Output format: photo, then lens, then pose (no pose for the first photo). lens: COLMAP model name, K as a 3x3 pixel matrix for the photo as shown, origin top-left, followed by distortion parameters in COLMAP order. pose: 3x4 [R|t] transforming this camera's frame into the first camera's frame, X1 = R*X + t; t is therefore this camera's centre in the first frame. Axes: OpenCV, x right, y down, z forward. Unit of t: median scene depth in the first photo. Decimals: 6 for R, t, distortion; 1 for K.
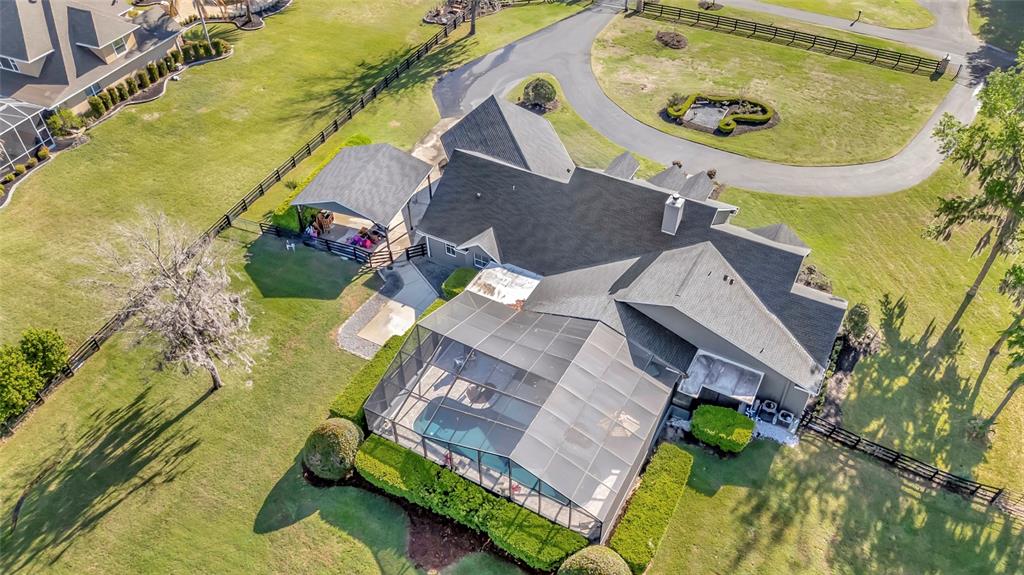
lens RADIAL K [[759.9, 0, 515.1], [0, 759.9, 289.0], [0, 0, 1]] dist [0.056710, -0.052026]
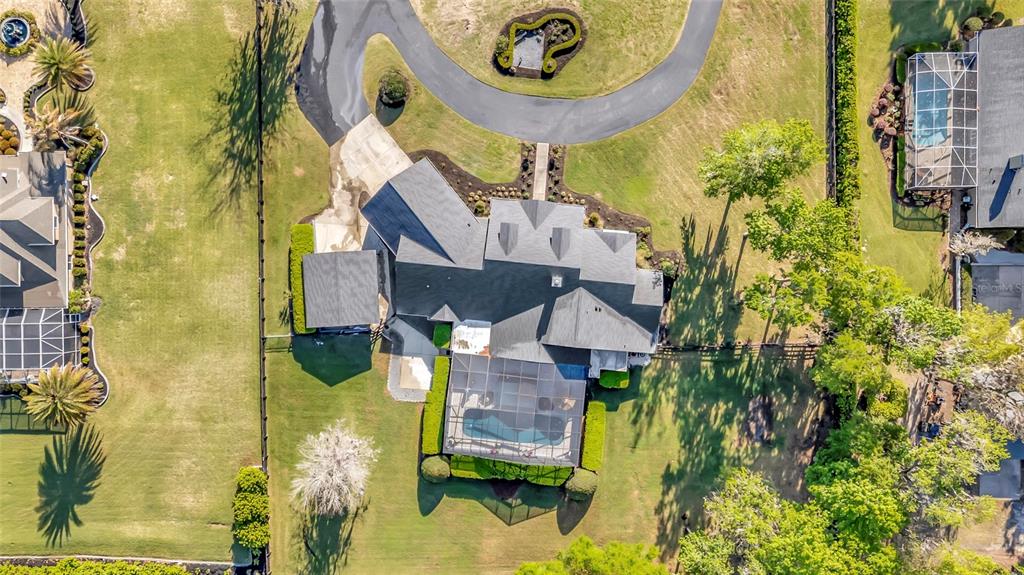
lens RADIAL K [[805.4, 0, 514.7], [0, 805.4, 288.4], [0, 0, 1]] dist [0.062908, -0.064134]
pose [[0.915284, -0.402792, -0.003769, 0.131471], [0.281073, 0.631940, 0.722253, -1.401449], [-0.288536, -0.662126, 0.691618, -0.171788]]
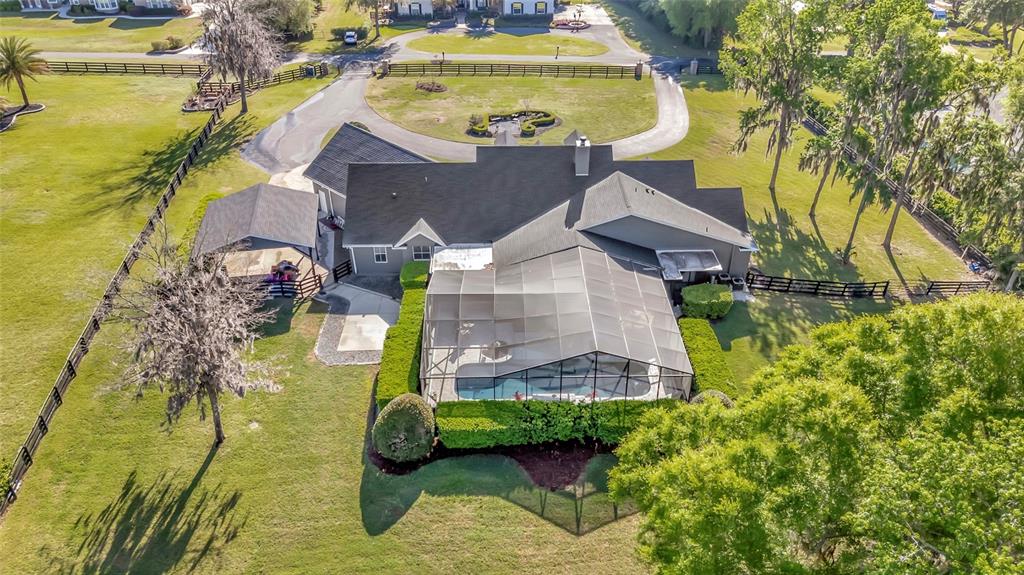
lens RADIAL K [[759.9, 0, 515.1], [0, 759.9, 289.0], [0, 0, 1]] dist [0.056710, -0.052026]
pose [[0.861497, -0.269651, 0.430245, -0.433019], [0.341487, 0.934772, -0.097916, 0.168045], [-0.375778, 0.231278, 0.897386, 0.070136]]
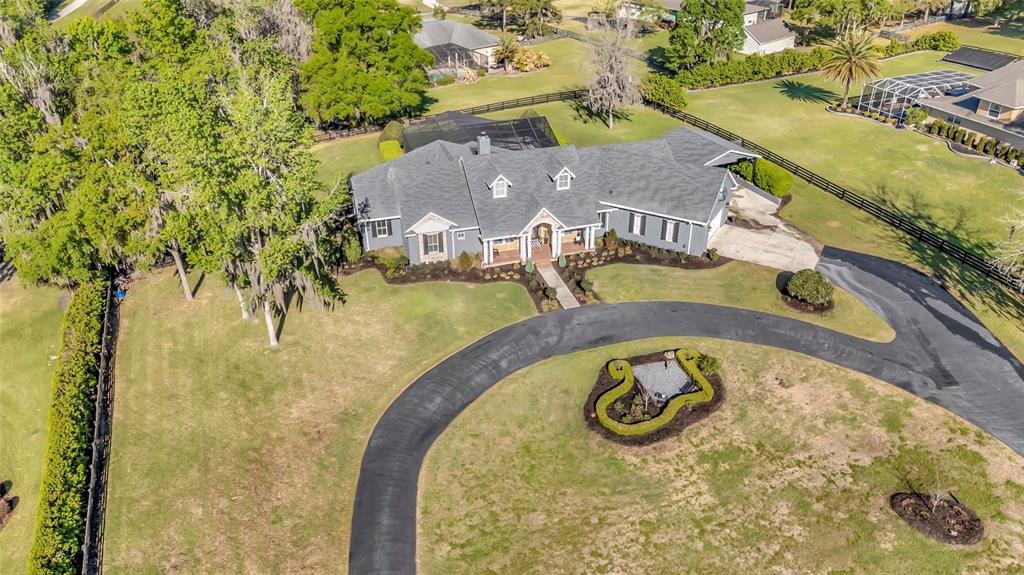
lens RADIAL K [[759.9, 0, 515.1], [0, 759.9, 289.0], [0, 0, 1]] dist [0.056710, -0.052026]
pose [[-0.700393, 0.370646, -0.609976, 1.131549], [-0.476860, 0.392893, 0.786282, -1.136921], [0.531088, 0.841580, -0.098433, 1.425251]]
